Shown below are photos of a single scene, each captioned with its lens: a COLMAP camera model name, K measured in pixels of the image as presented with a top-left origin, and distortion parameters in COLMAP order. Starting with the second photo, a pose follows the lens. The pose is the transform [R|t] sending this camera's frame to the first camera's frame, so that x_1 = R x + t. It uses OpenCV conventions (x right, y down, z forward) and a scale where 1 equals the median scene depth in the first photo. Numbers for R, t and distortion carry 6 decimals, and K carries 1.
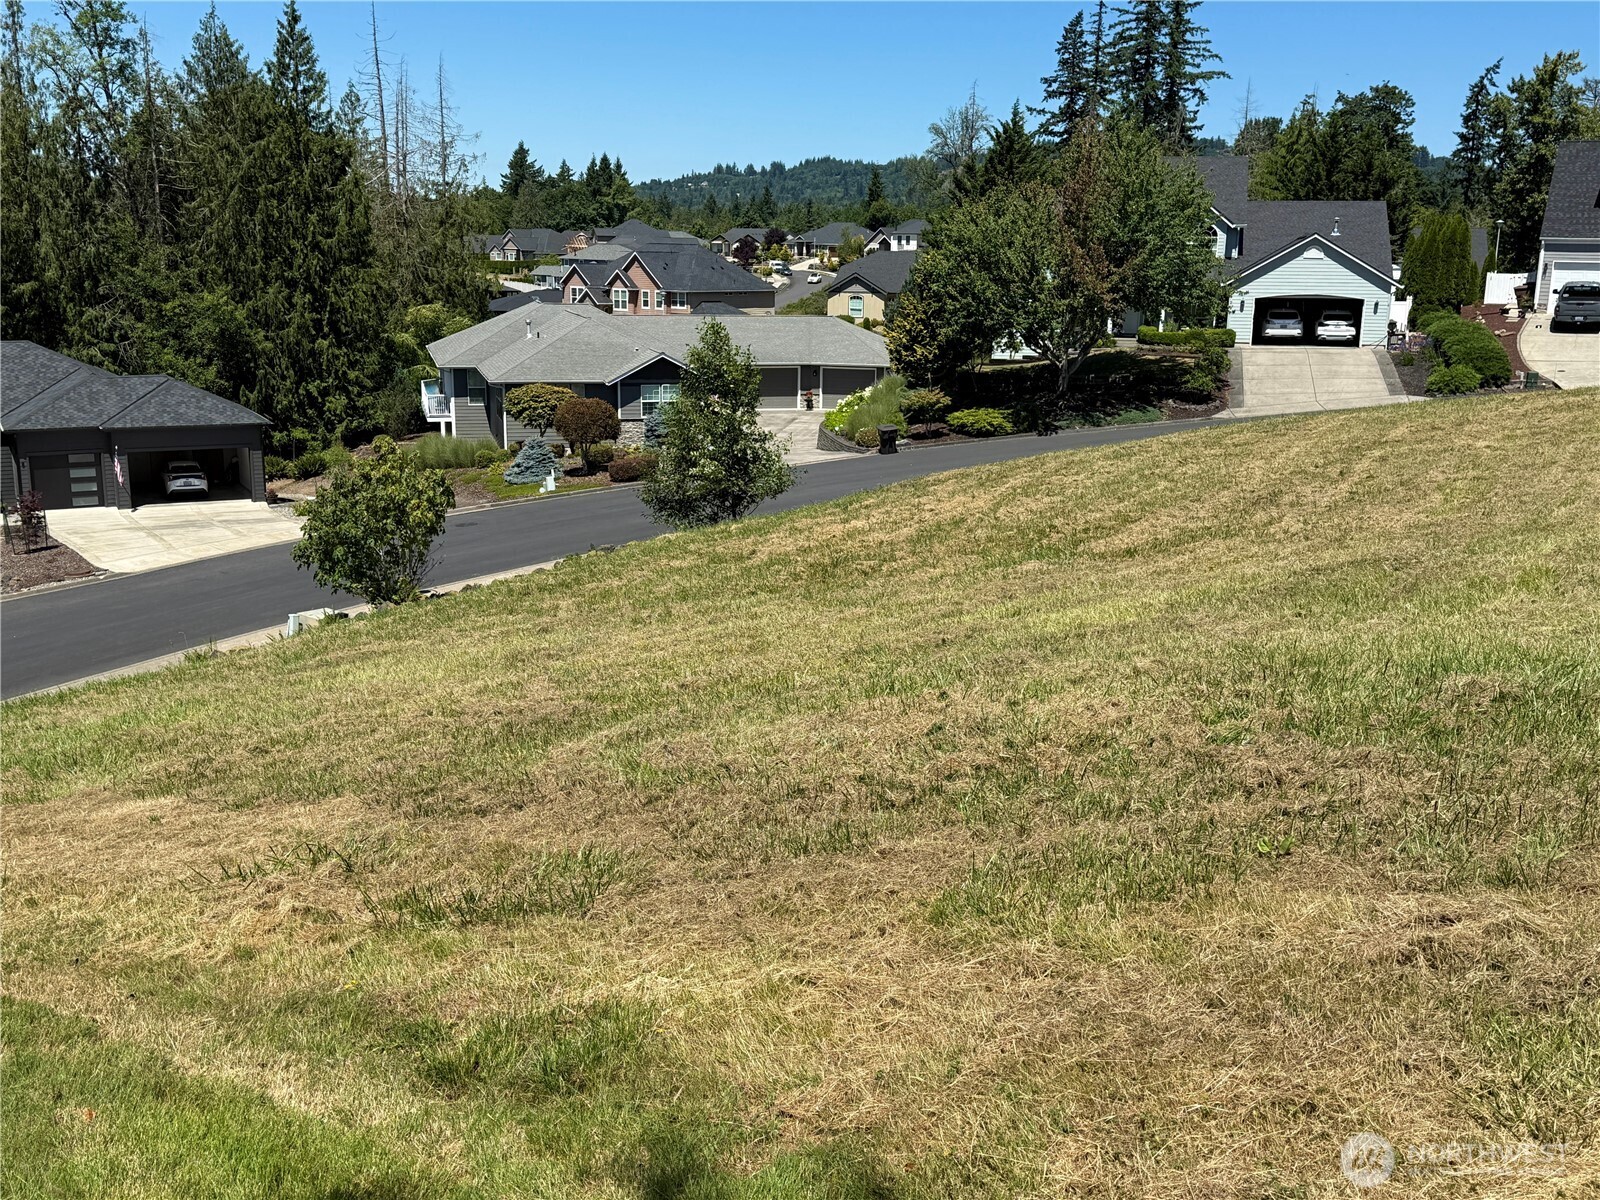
lens RADIAL K [[1569.3, 0, 804.1], [0, 1569.3, 622.3], [0, 0, 1]] dist [0.070517, 0.000000]
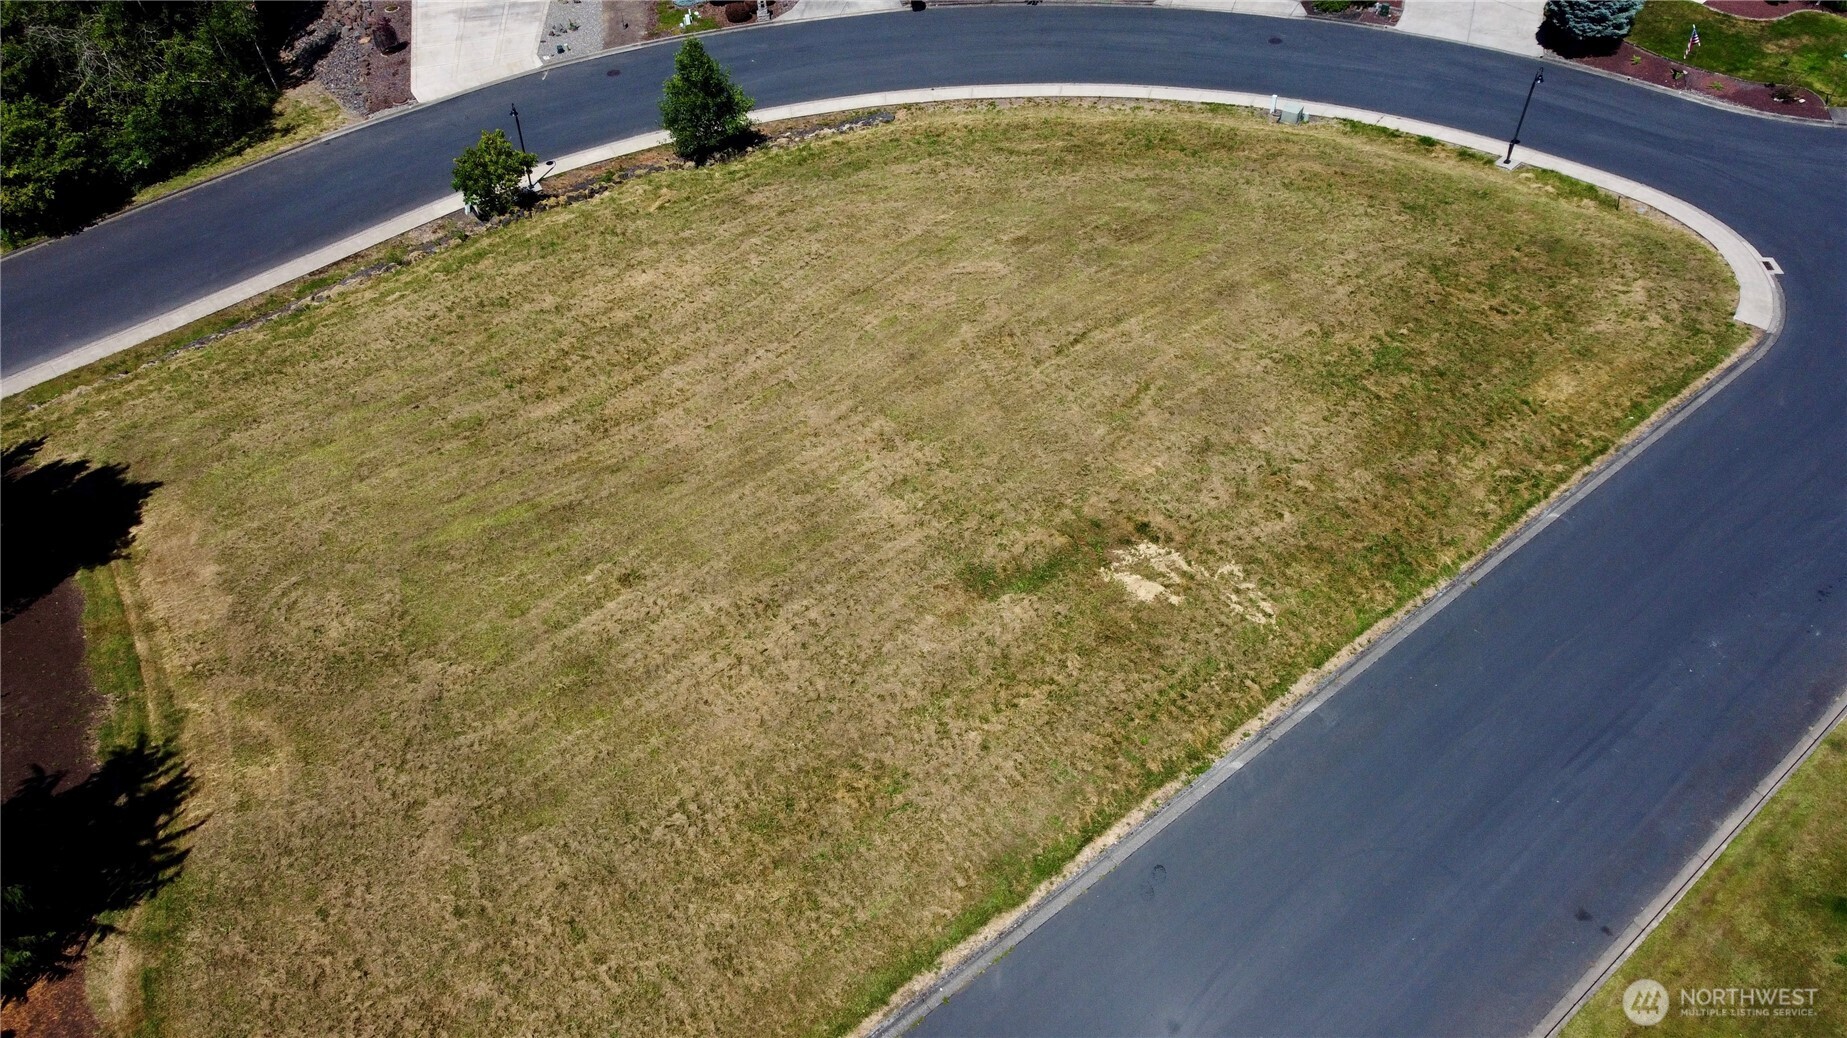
lens RADIAL K [[1389.0, 0, 928.2], [0, 1389.0, 519.8], [0, 0, 1]] dist [-0.012657, -0.000459]
pose [[0.959457, 0.203311, -0.195210, 0.329262], [-0.067524, 0.838224, 0.541130, -0.326976], [0.273648, -0.506009, 0.817968, -0.234453]]
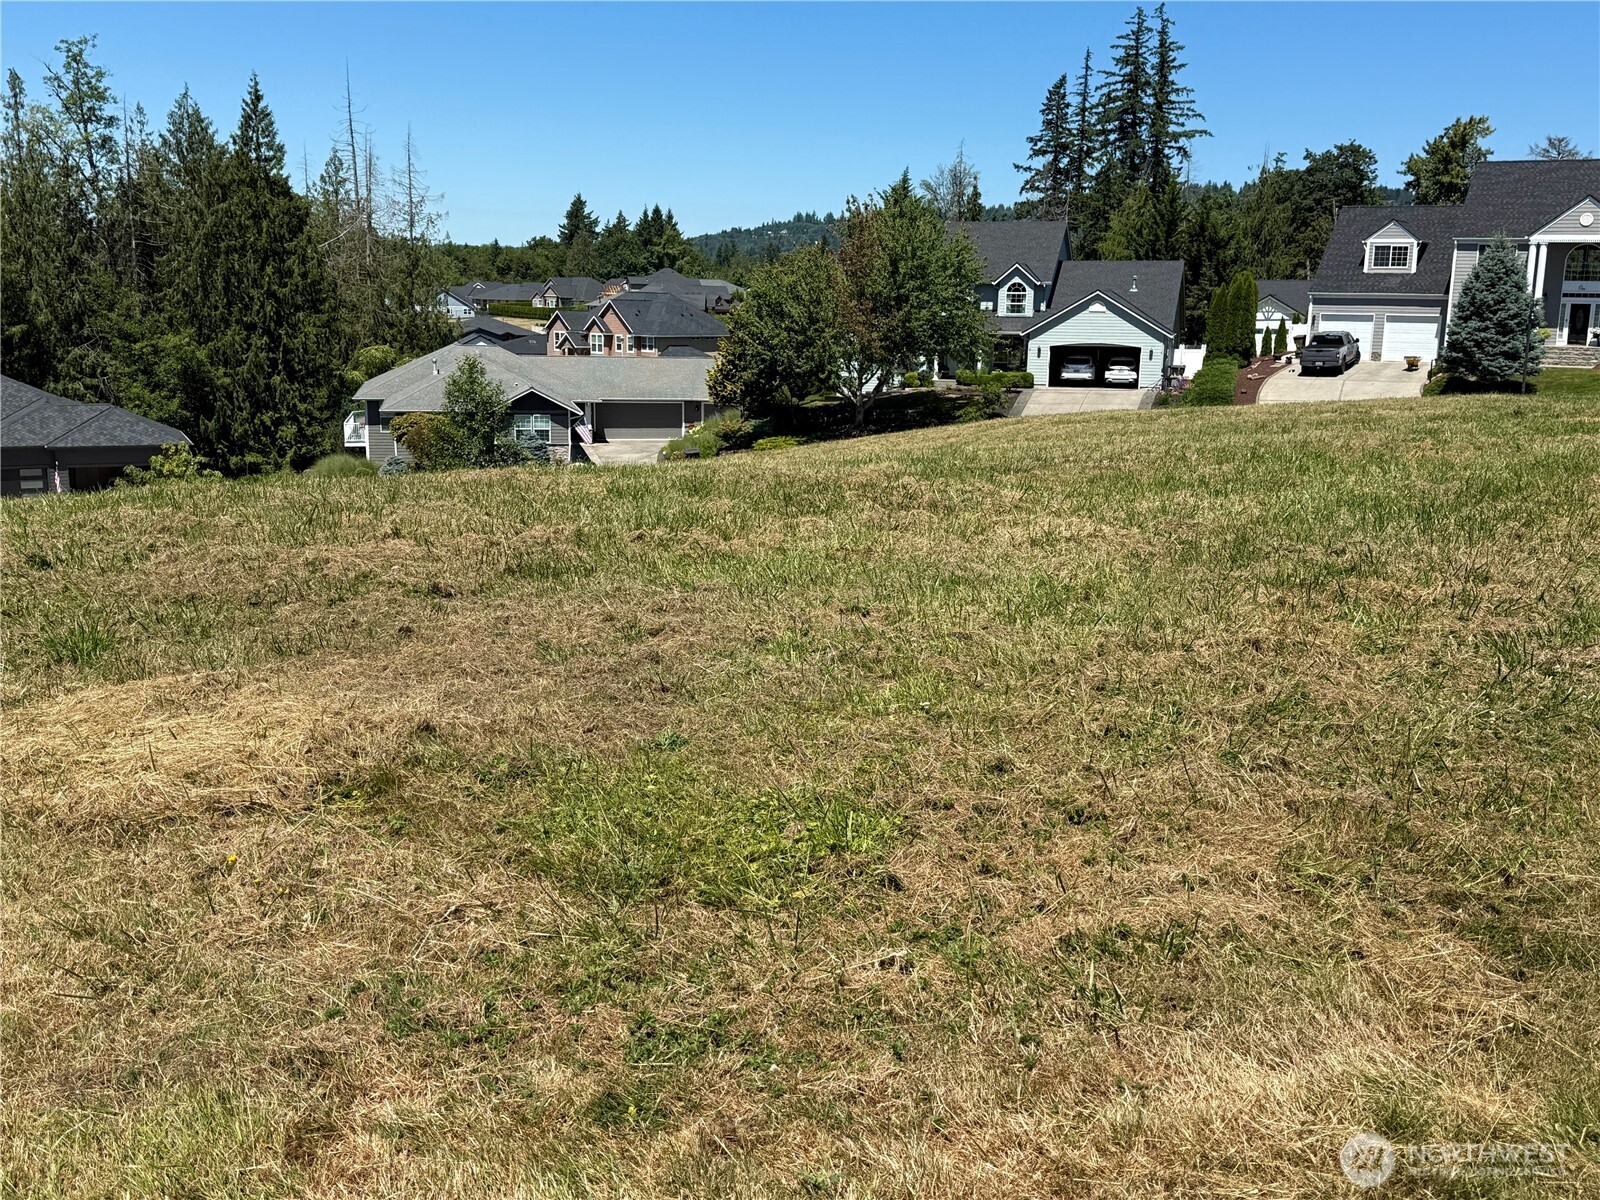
lens RADIAL K [[1569.3, 0, 797.4], [0, 1569.3, 638.8], [0, 0, 1]] dist [0.070517, 0.000000]
pose [[0.998377, 0.015992, -0.054665, 0.160282], [-0.016984, 0.999699, -0.017720, 0.028571], [0.054365, 0.018619, 0.998348, -0.135484]]
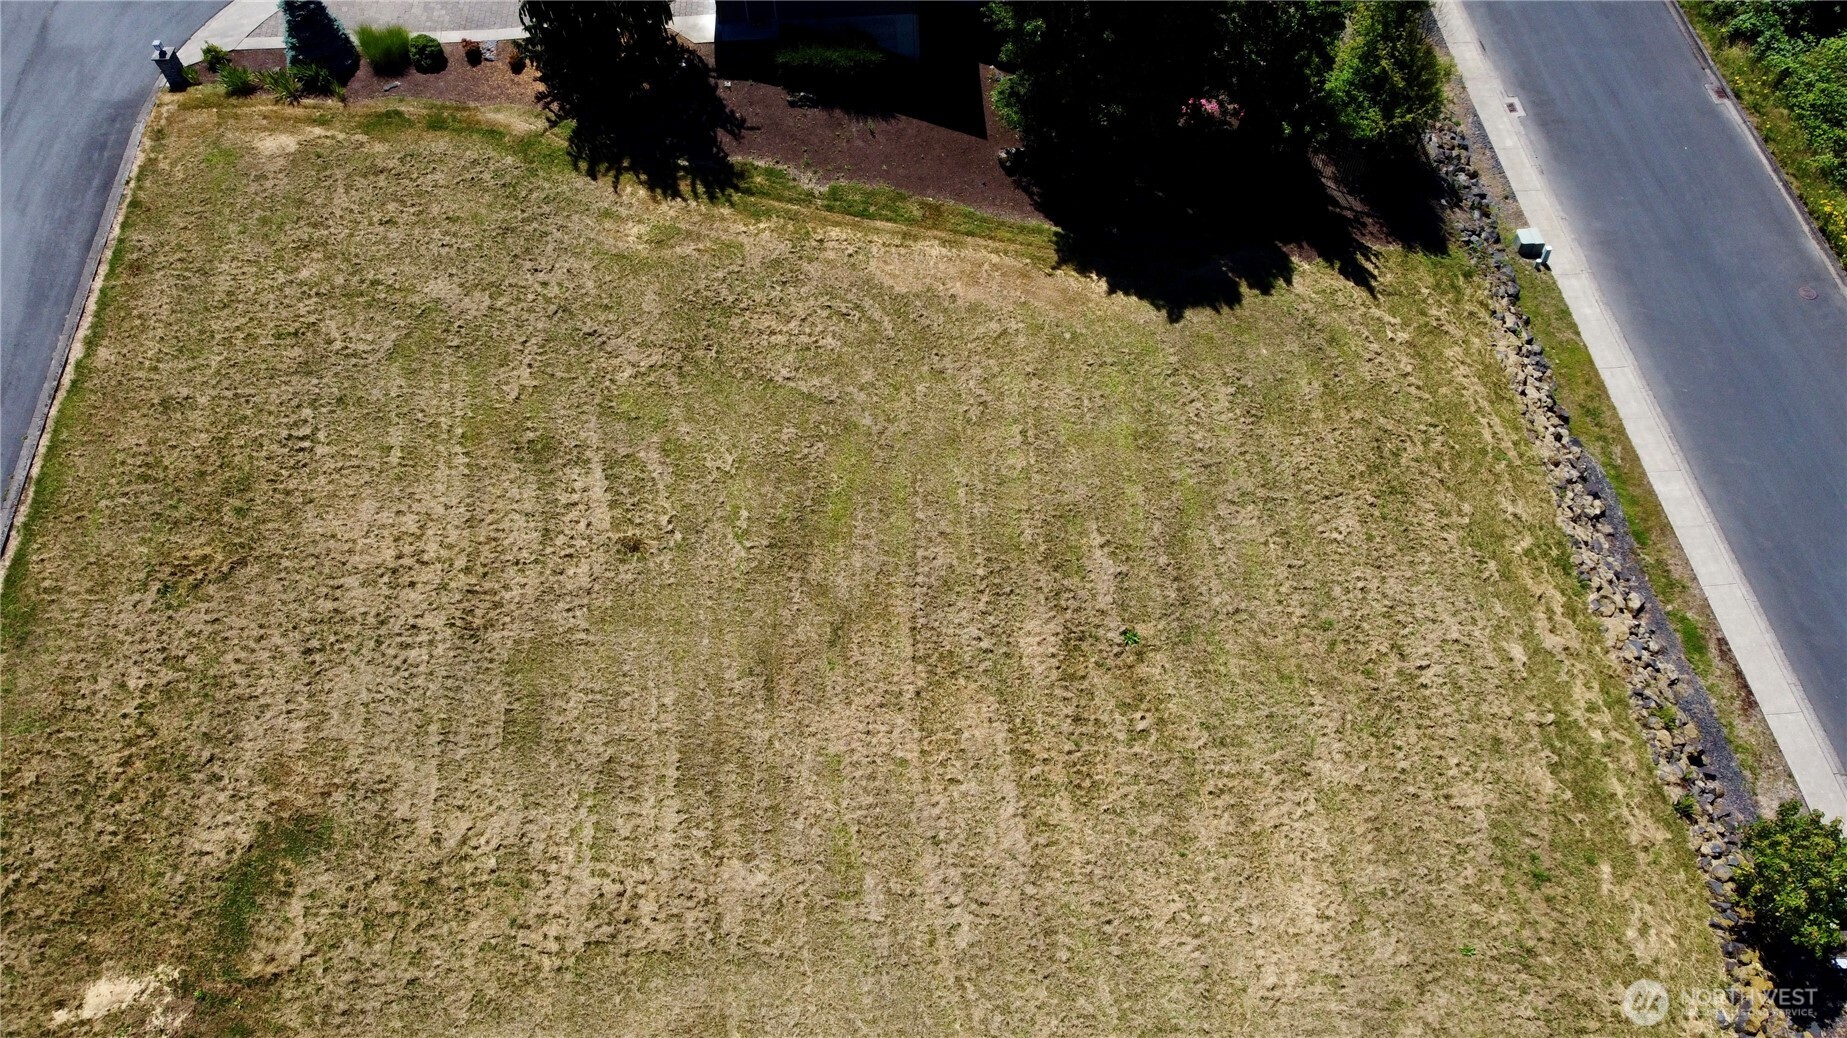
lens RADIAL K [[1389.0, 0, 930.6], [0, 1389.0, 526.2], [0, 0, 1]] dist [-0.012657, -0.000459]
pose [[-0.786059, 0.511101, -0.347687, 0.197769], [-0.135902, 0.405813, 0.903796, -0.453523], [0.603027, 0.757688, -0.249534, 0.339736]]
